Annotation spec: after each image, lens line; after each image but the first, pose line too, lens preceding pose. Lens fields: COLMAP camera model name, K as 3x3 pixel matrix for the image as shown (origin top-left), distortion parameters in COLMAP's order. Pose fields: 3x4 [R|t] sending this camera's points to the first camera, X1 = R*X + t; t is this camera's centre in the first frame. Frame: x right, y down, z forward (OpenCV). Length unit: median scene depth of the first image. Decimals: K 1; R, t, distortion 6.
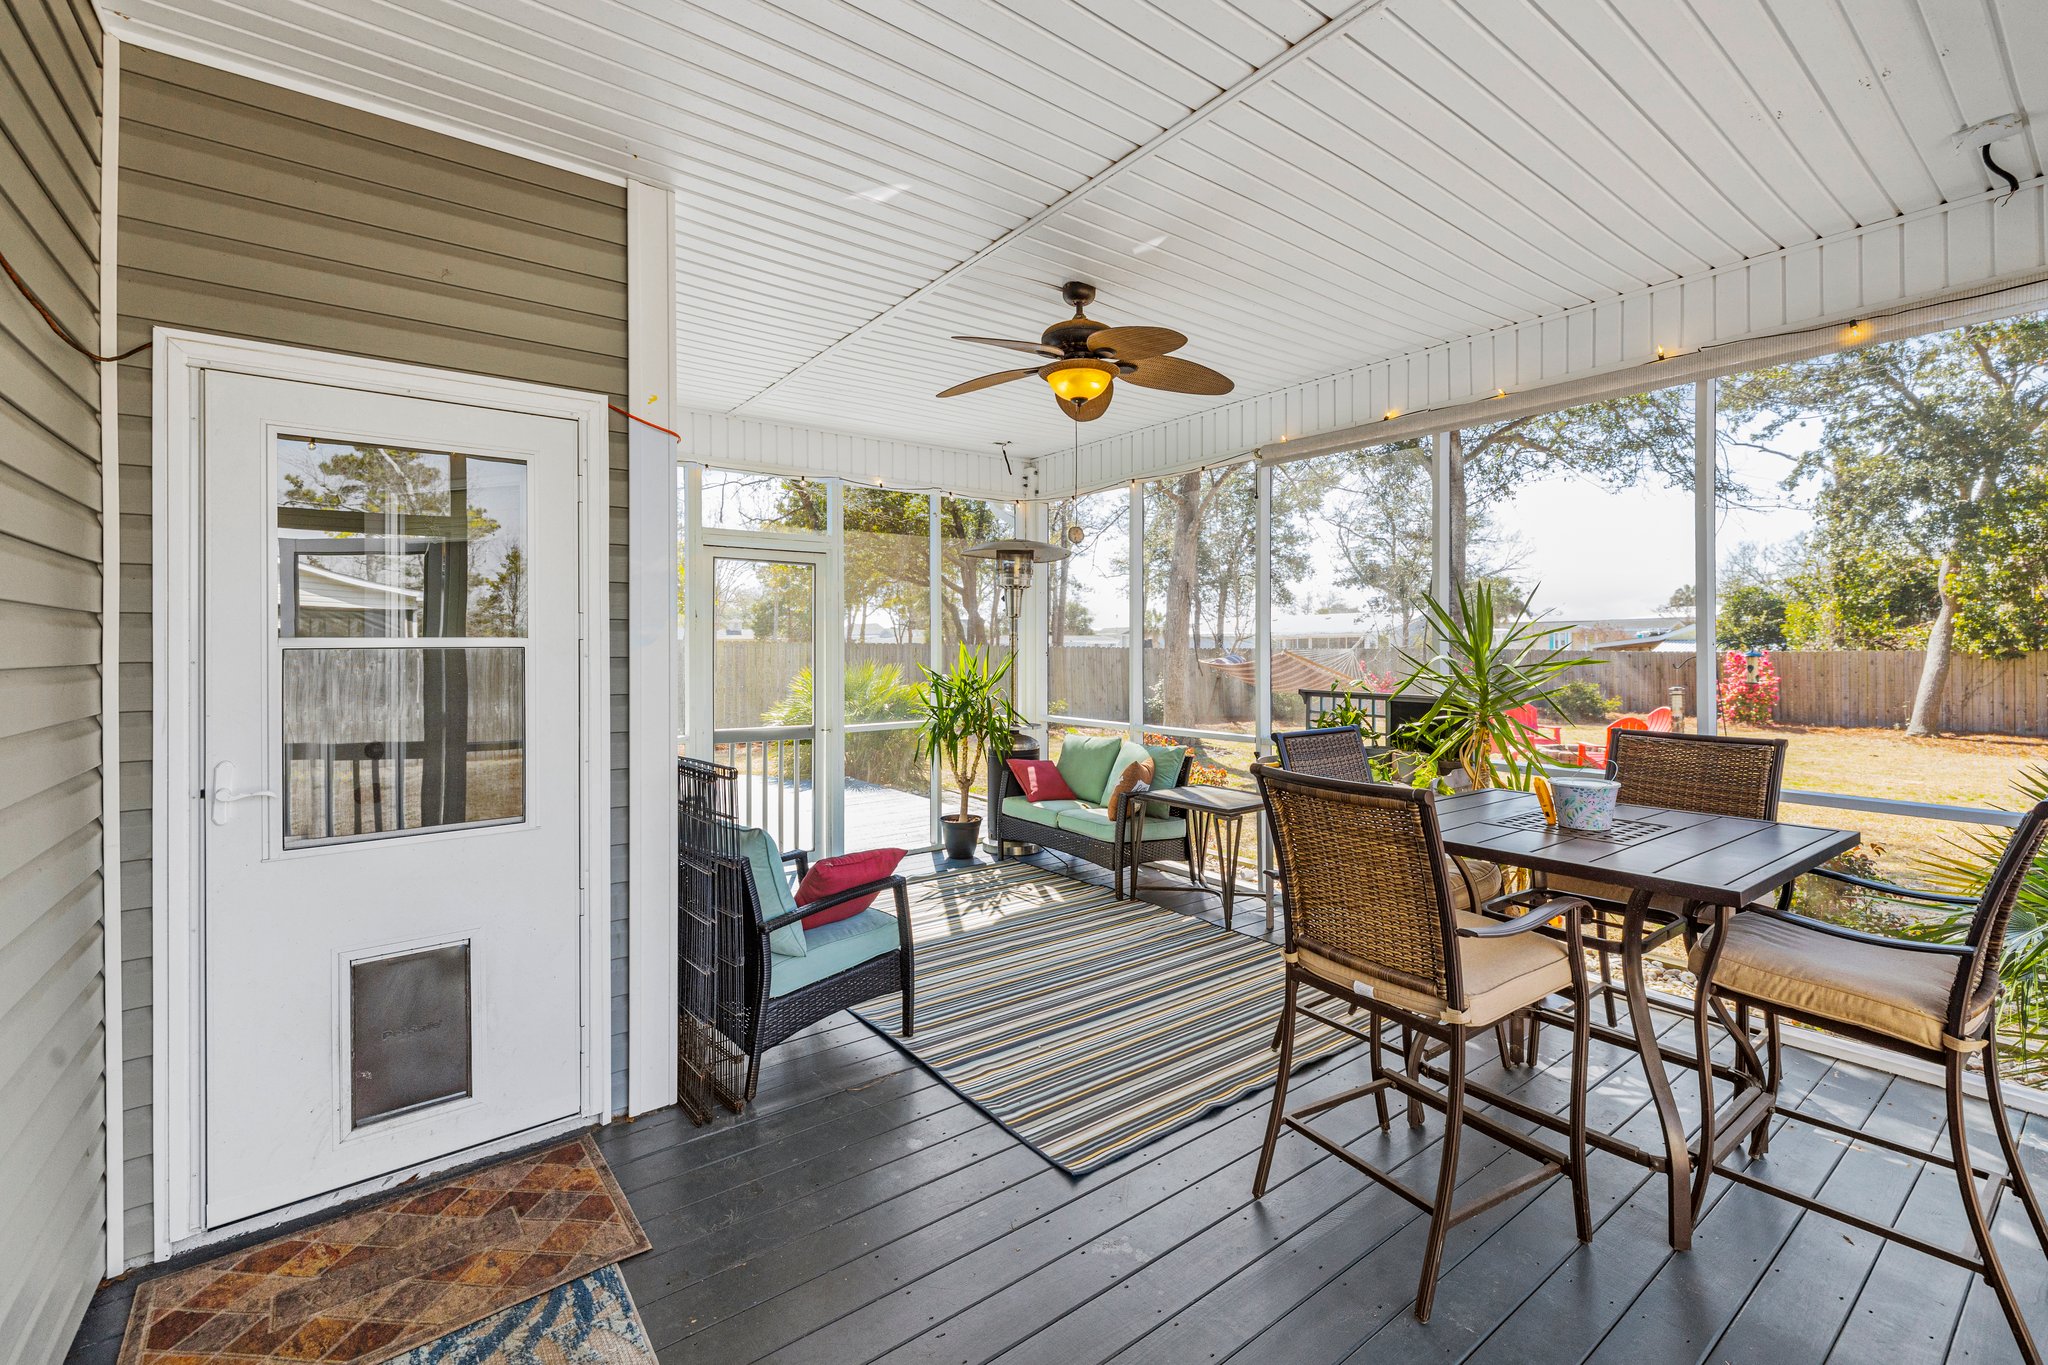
lens RADIAL K [[852.3, 0, 1018.1], [0, 852.3, 666.5], [0, 0, 1]] dist [-0.001516, -0.000112]
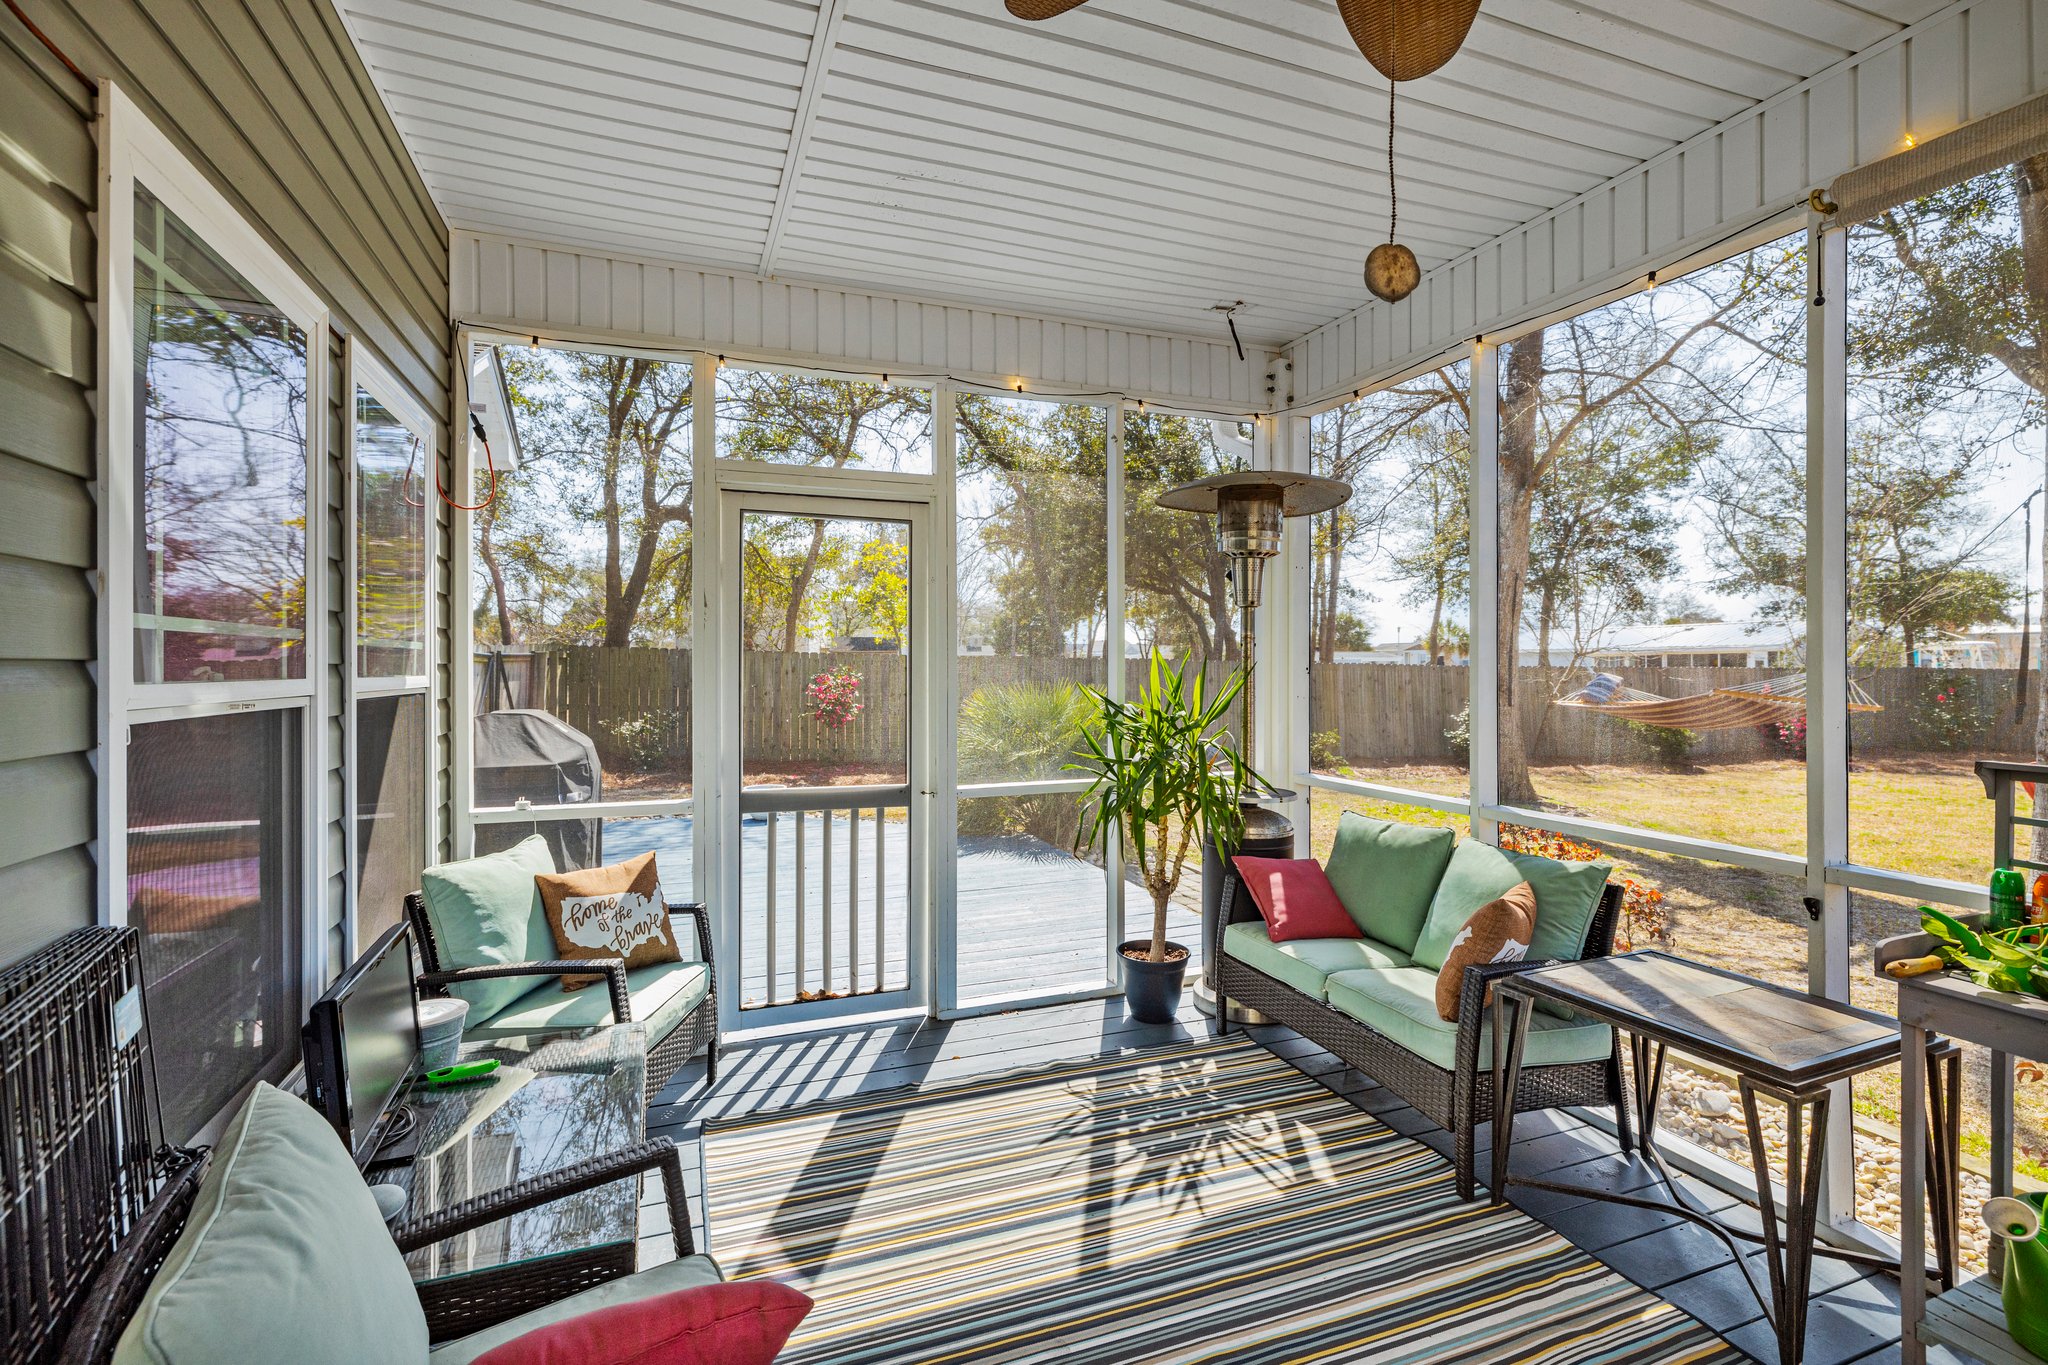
lens RADIAL K [[893.1, 0, 1019.8], [0, 893.1, 660.8], [0, 0, 1]] dist [-0.018038, 0.000441]
pose [[0.959687, 0.003686, -0.281046, 0.016743], [-0.011336, 0.999608, -0.025597, -0.003957], [0.280841, 0.027751, 0.959353, 0.379016]]
